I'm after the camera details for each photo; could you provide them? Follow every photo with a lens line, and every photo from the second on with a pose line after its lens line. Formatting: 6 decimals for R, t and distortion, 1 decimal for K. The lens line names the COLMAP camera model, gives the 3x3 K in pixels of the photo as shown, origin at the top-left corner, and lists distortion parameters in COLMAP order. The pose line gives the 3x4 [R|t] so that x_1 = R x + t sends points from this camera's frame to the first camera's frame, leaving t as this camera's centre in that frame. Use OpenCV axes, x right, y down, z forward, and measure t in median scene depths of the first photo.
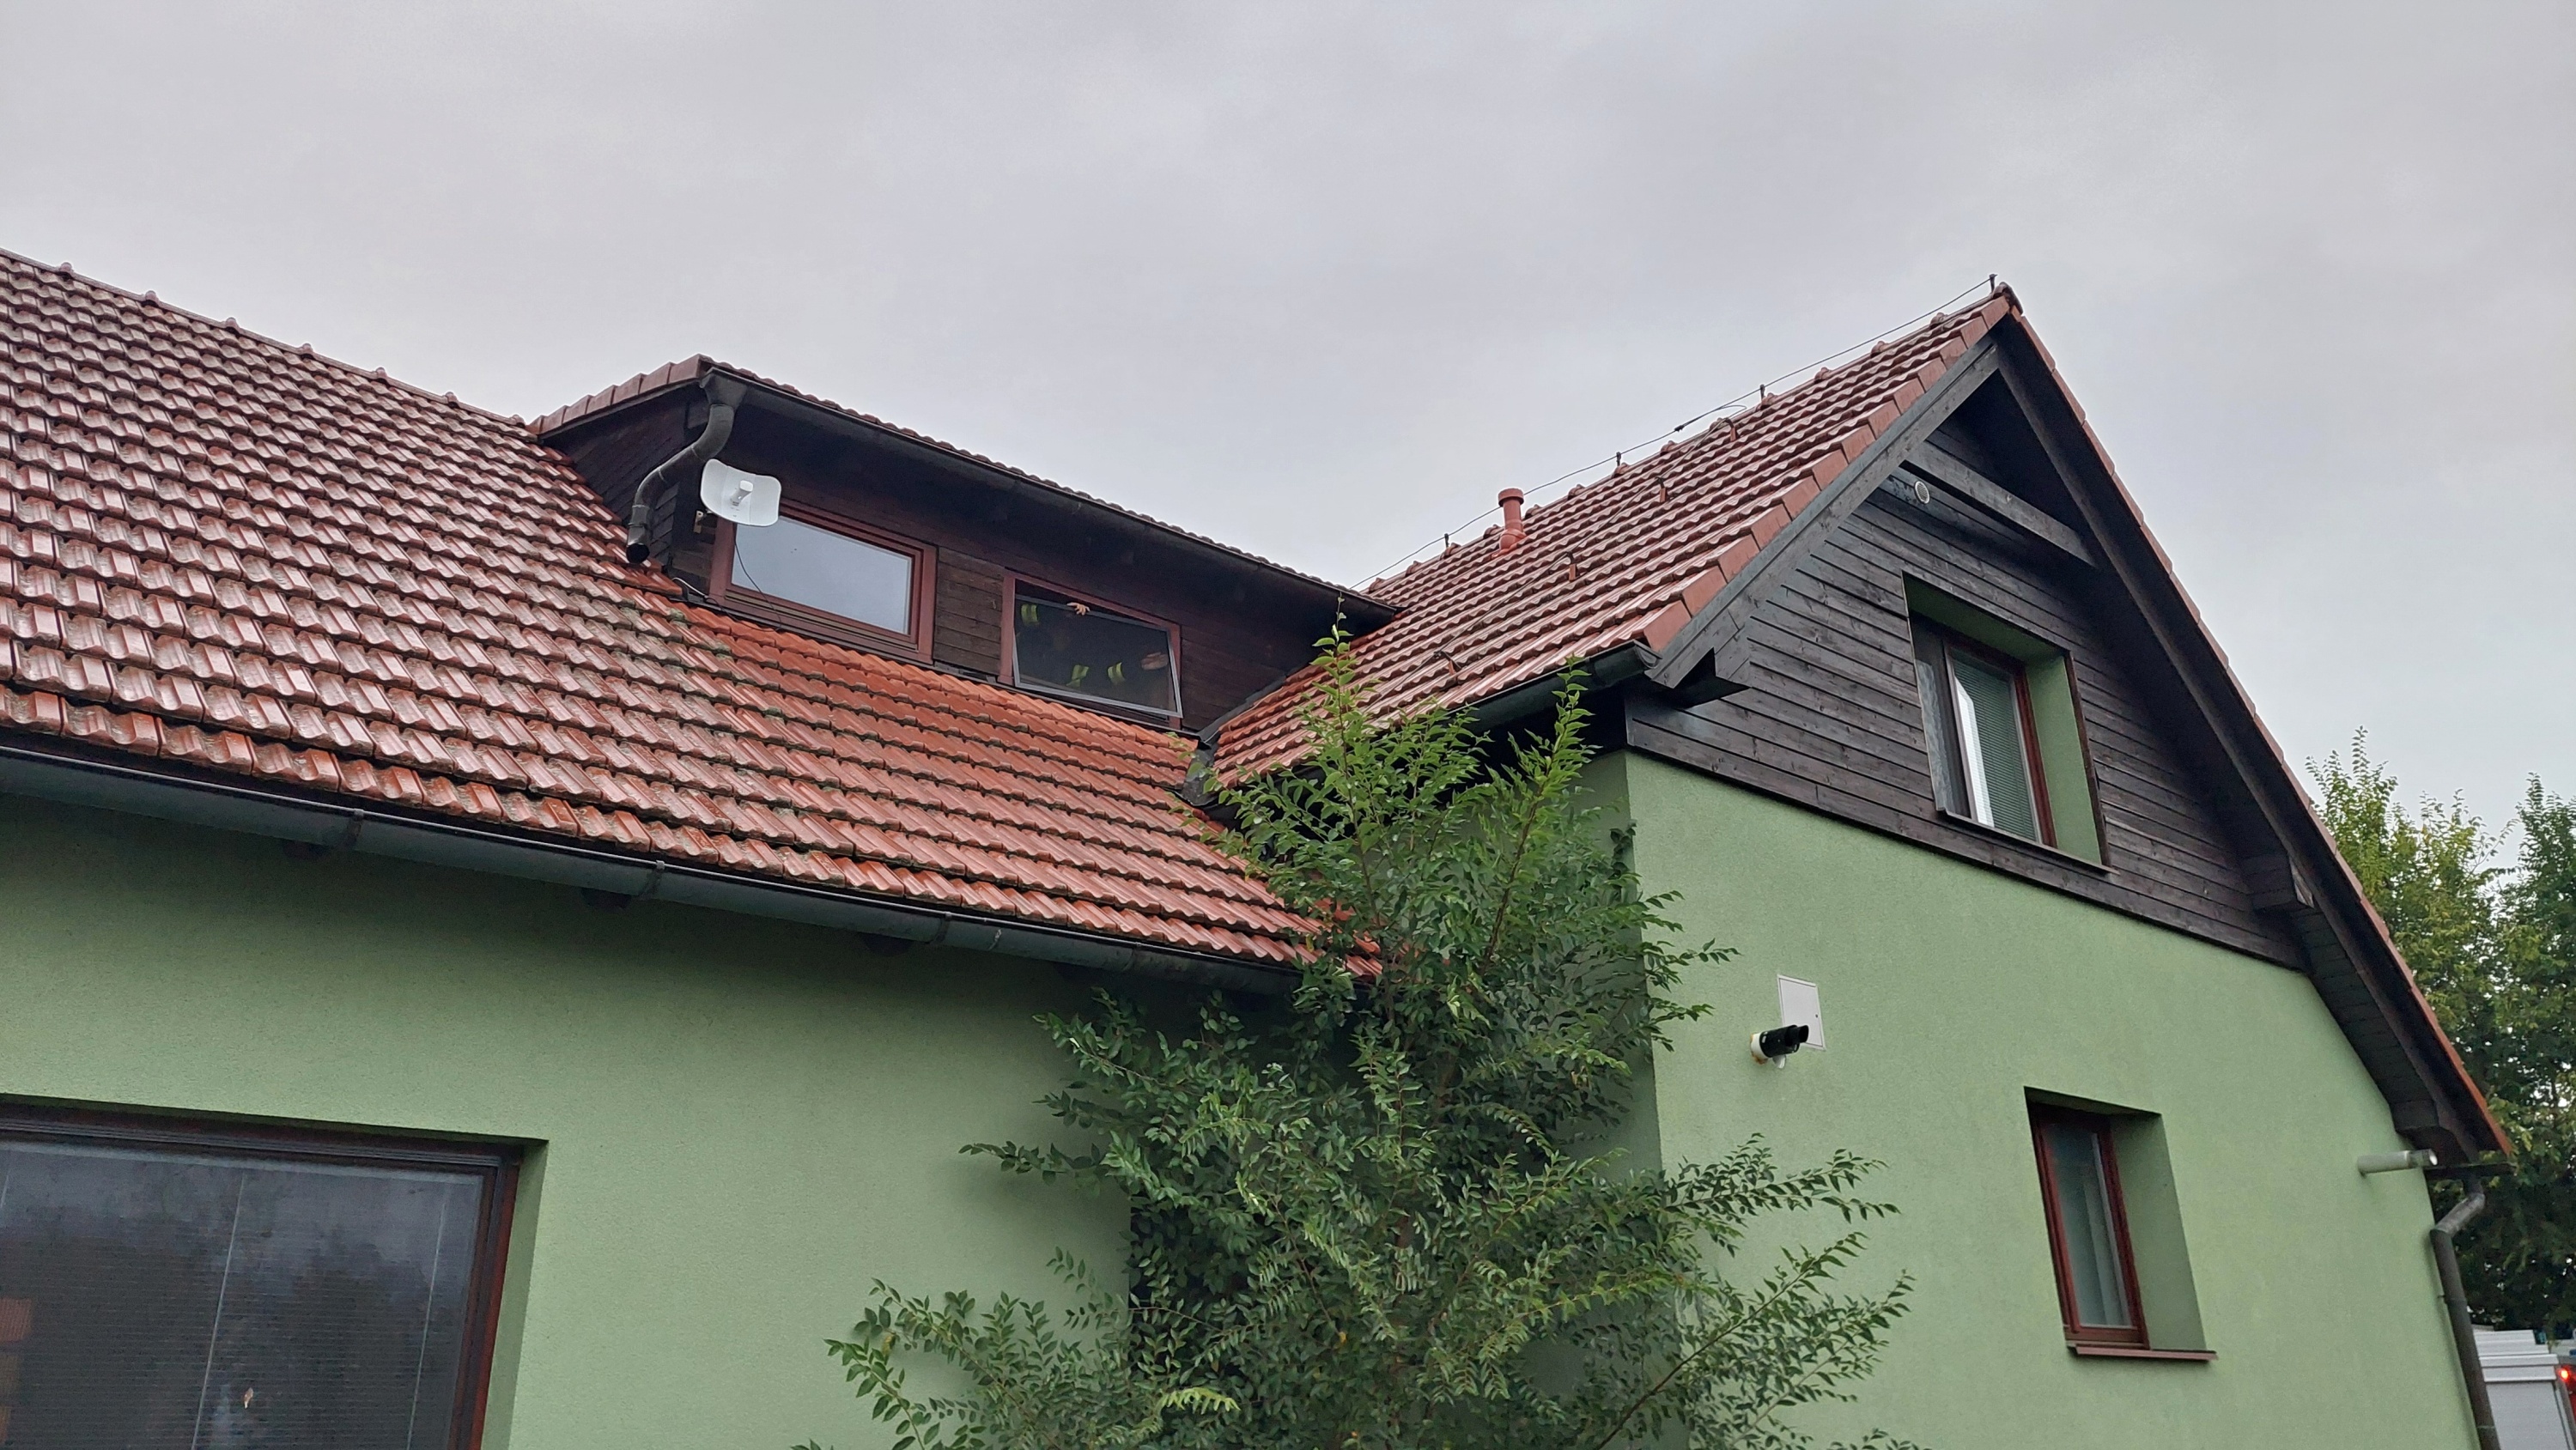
lens RADIAL K [[1952.2, 0, 1284.3], [0, 1952.2, 651.7], [0, 0, 1]] dist [0.006688, -0.000879]
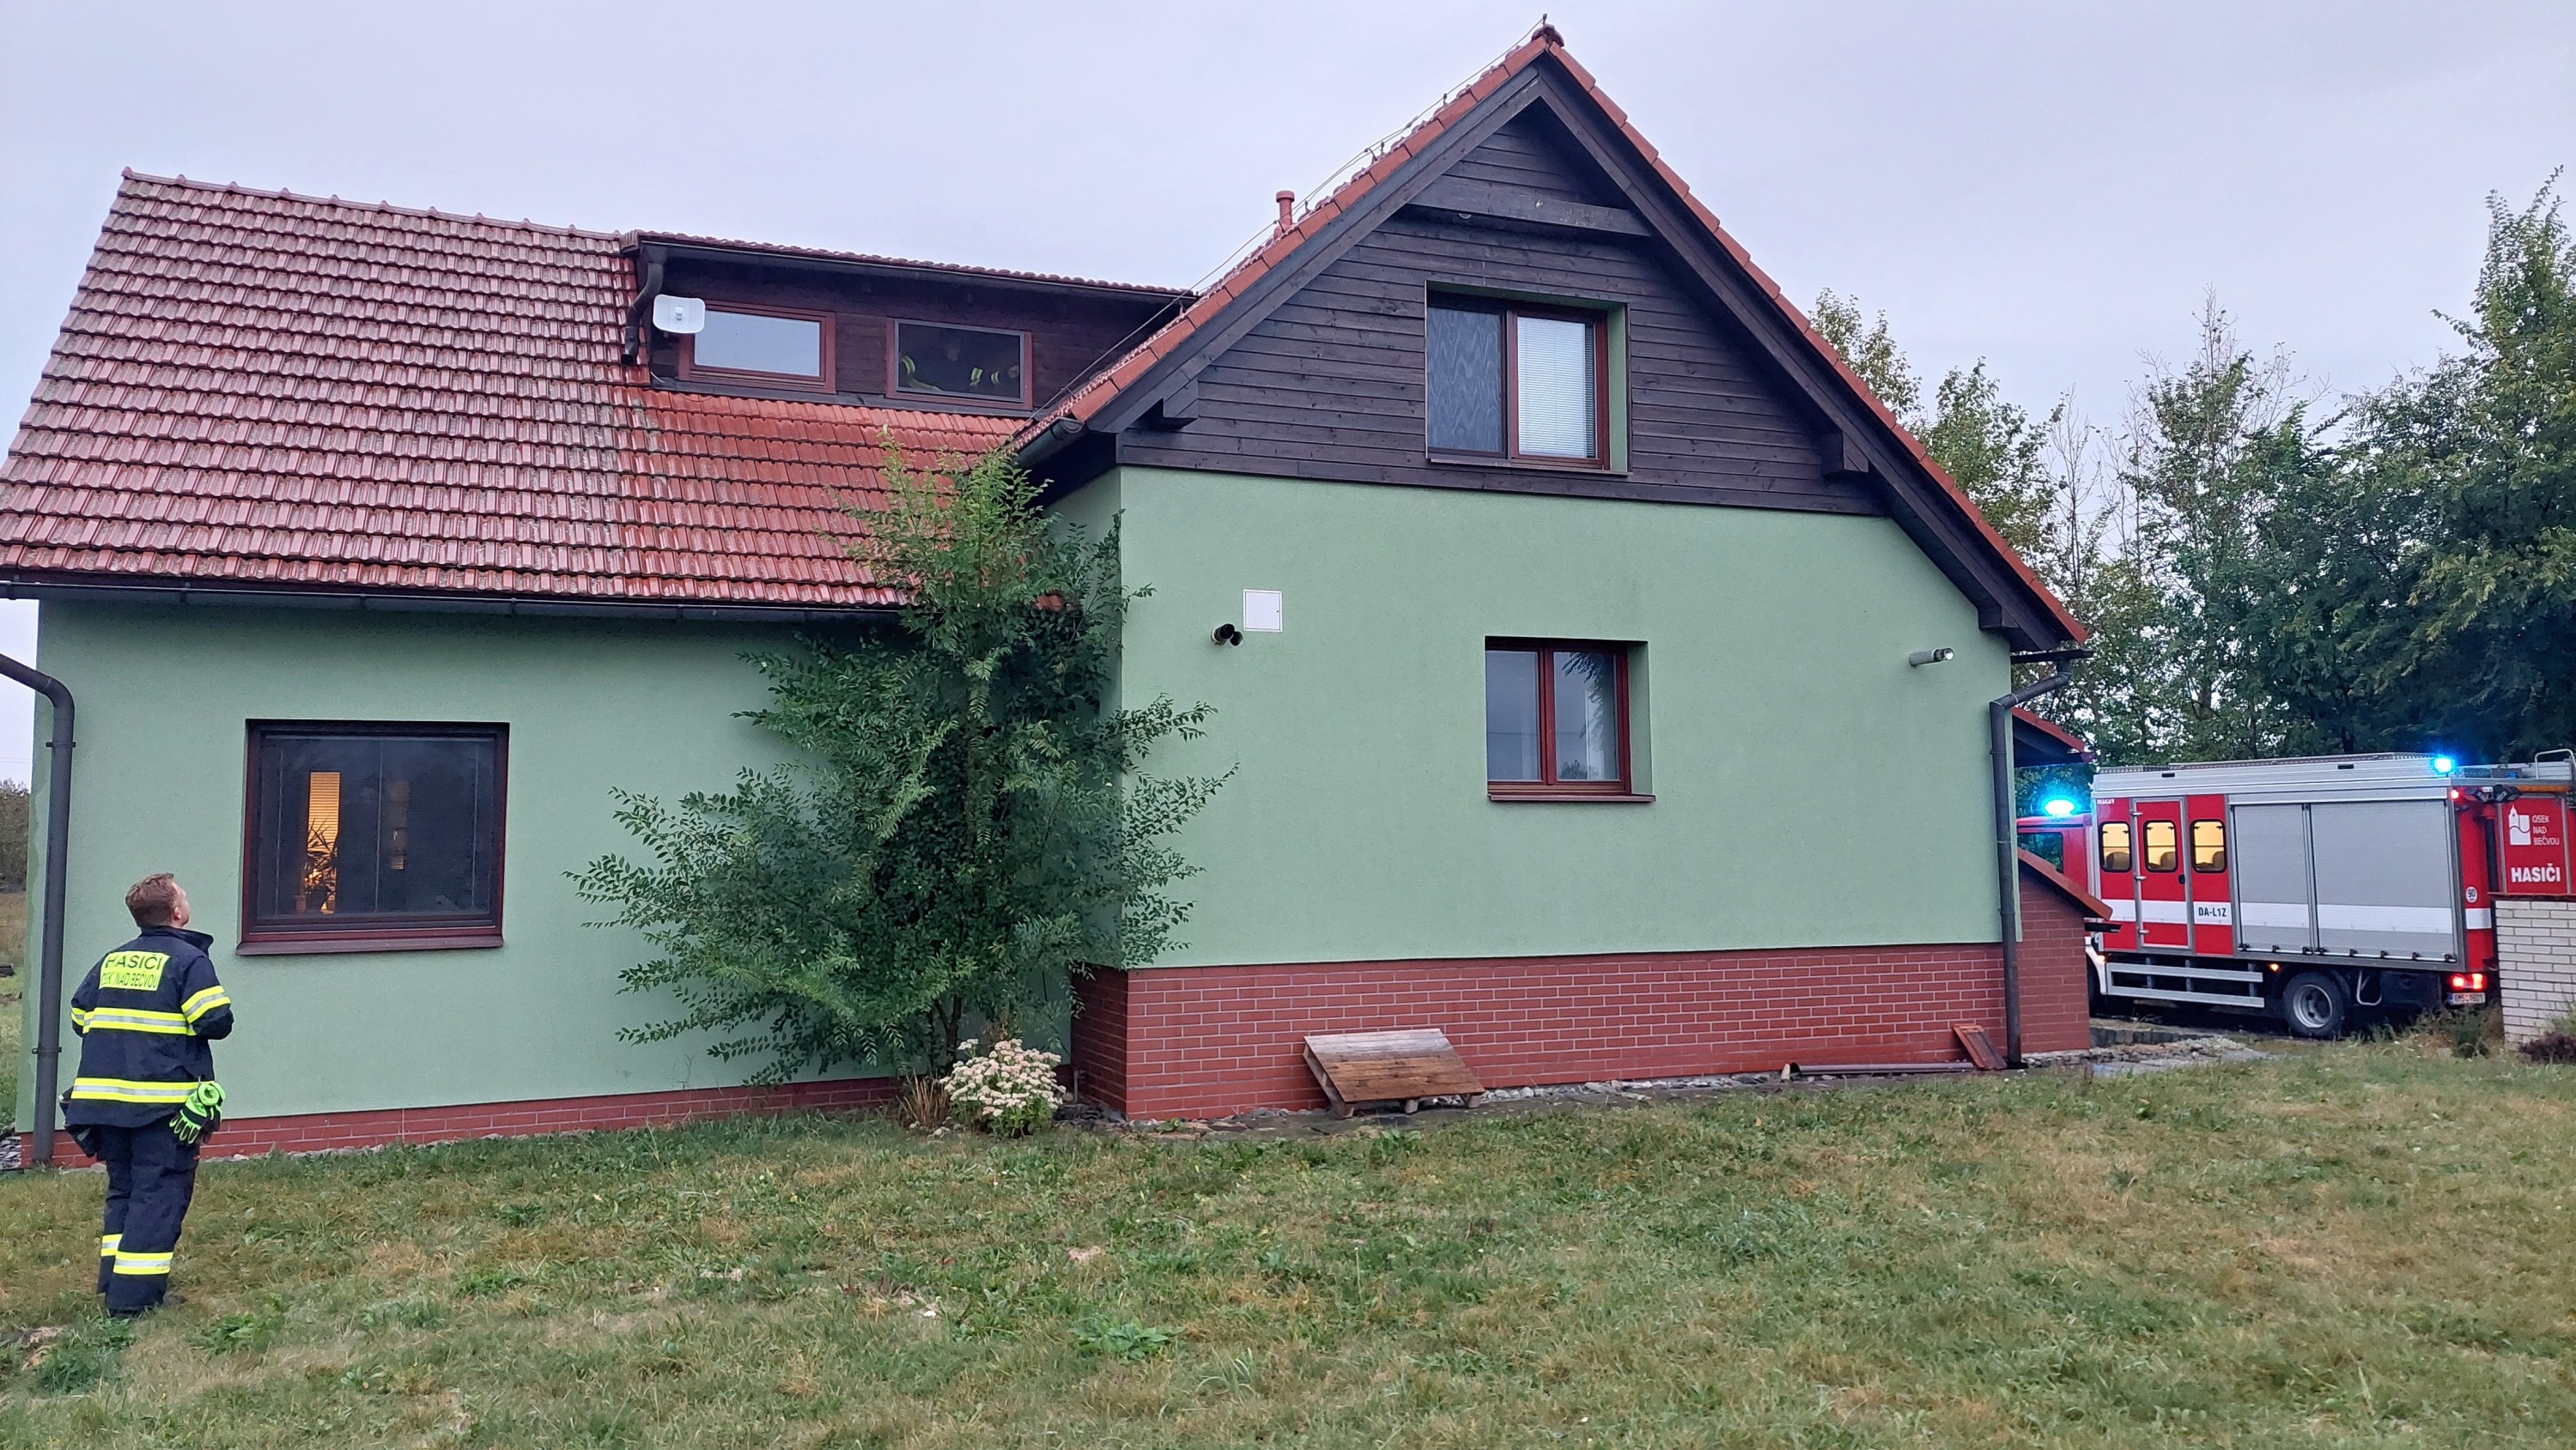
lens RADIAL K [[1863.6, 0, 1288.2], [0, 1863.6, 810.5], [0, 0, 1]] dist [0.037060, -0.057194]
pose [[0.952592, 0.000144, -0.304250, 0.643687], [0.112394, 0.929099, 0.352339, -0.177091], [0.282729, -0.369832, 0.885036, -0.376554]]
